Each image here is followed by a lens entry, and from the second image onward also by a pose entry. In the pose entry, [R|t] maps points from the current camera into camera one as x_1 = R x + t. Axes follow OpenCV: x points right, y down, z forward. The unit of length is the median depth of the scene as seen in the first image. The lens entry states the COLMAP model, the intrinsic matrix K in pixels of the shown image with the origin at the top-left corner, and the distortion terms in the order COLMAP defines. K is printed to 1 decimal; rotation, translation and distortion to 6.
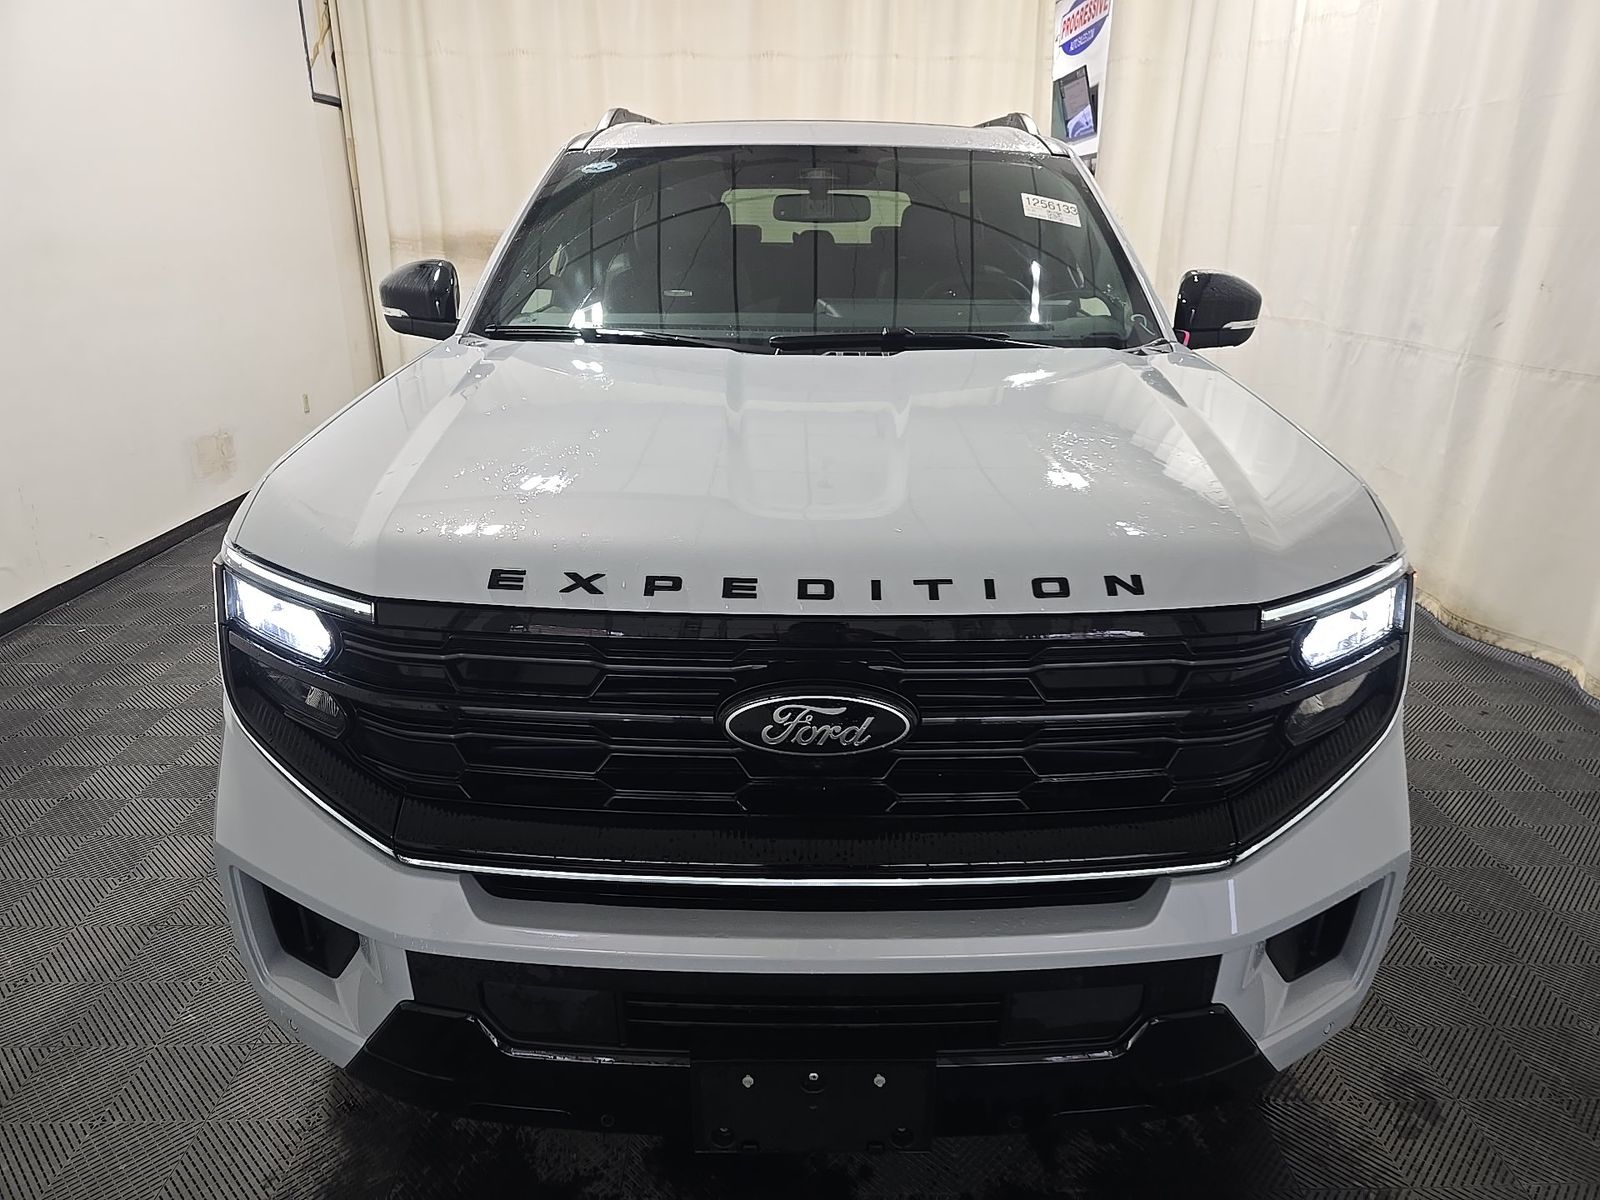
lens RADIAL K [[1071.7, 0, 817.2], [0, 1071.7, 600.4], [0, 0, 1]] dist [0.058198, -0.054162]
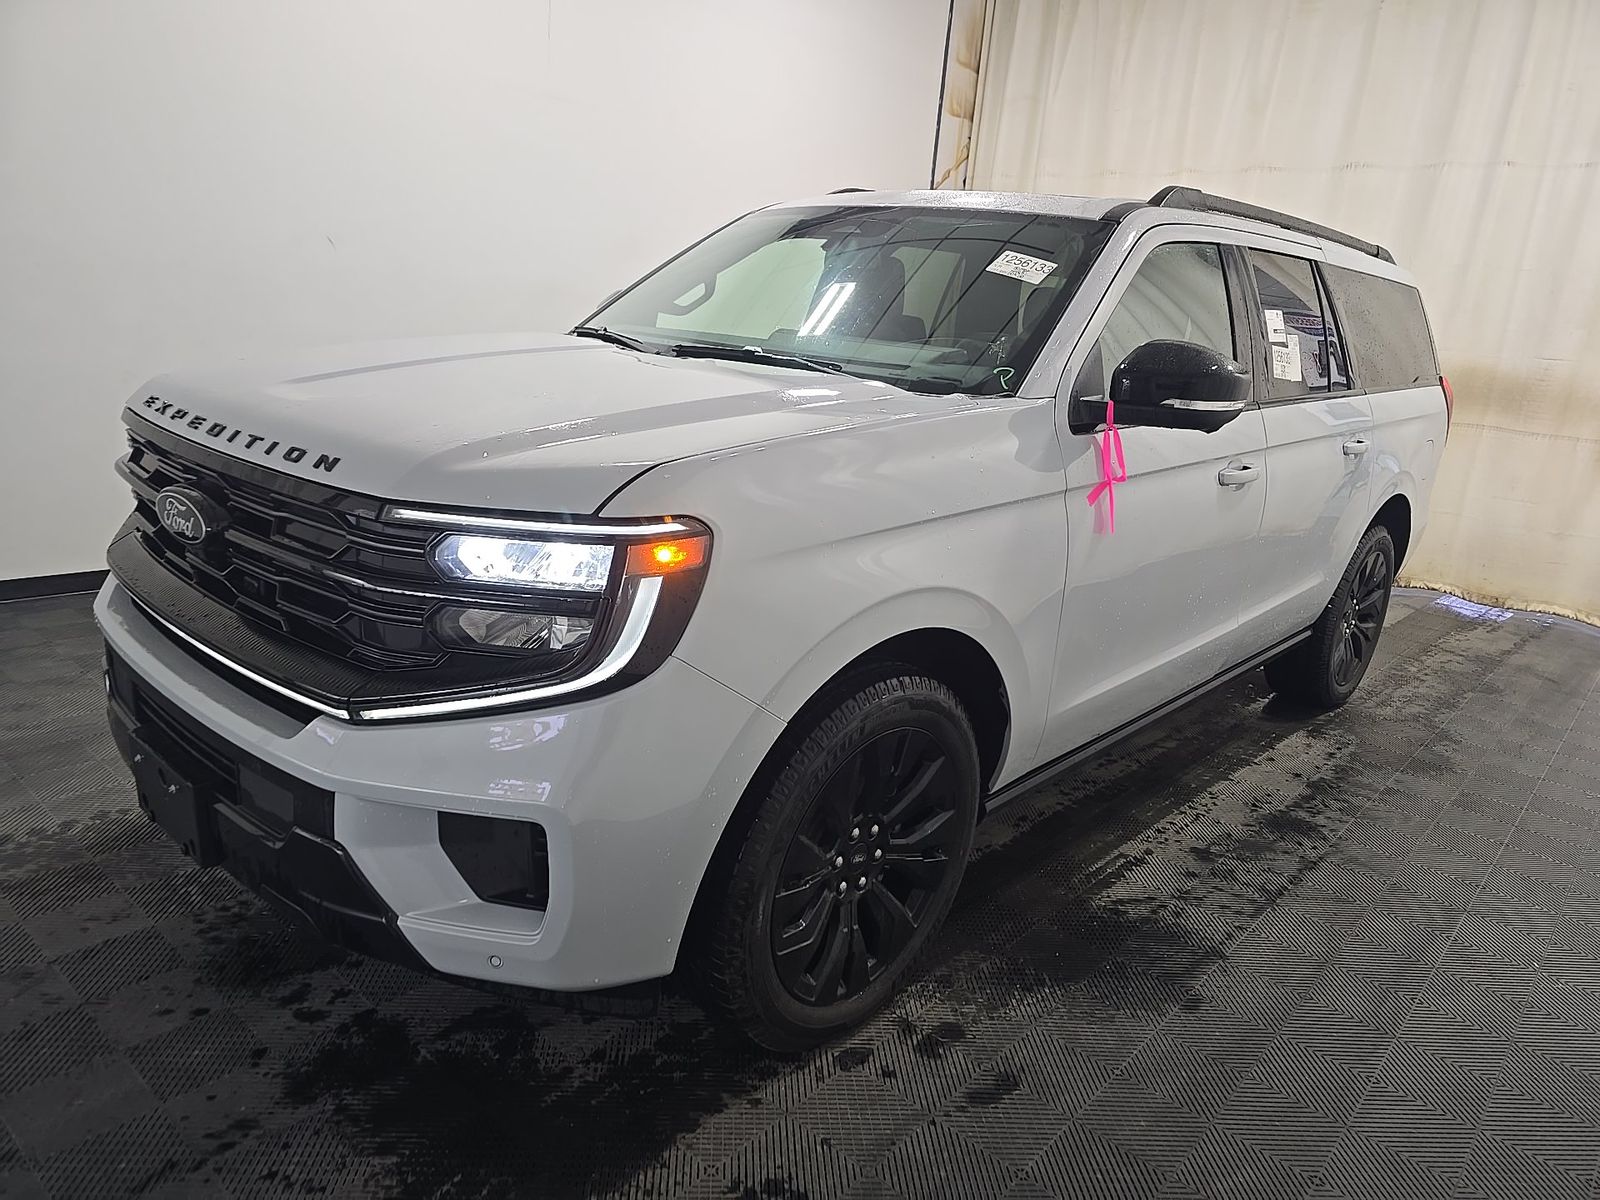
lens RADIAL K [[1071.7, 0, 817.2], [0, 1071.7, 600.4], [0, 0, 1]] dist [0.058198, -0.054162]
pose [[0.734600, 0.229112, -0.638648, 1.547067], [-0.302428, 0.953154, -0.005926, -0.027046], [0.607372, 0.197499, 0.769476, 0.408852]]
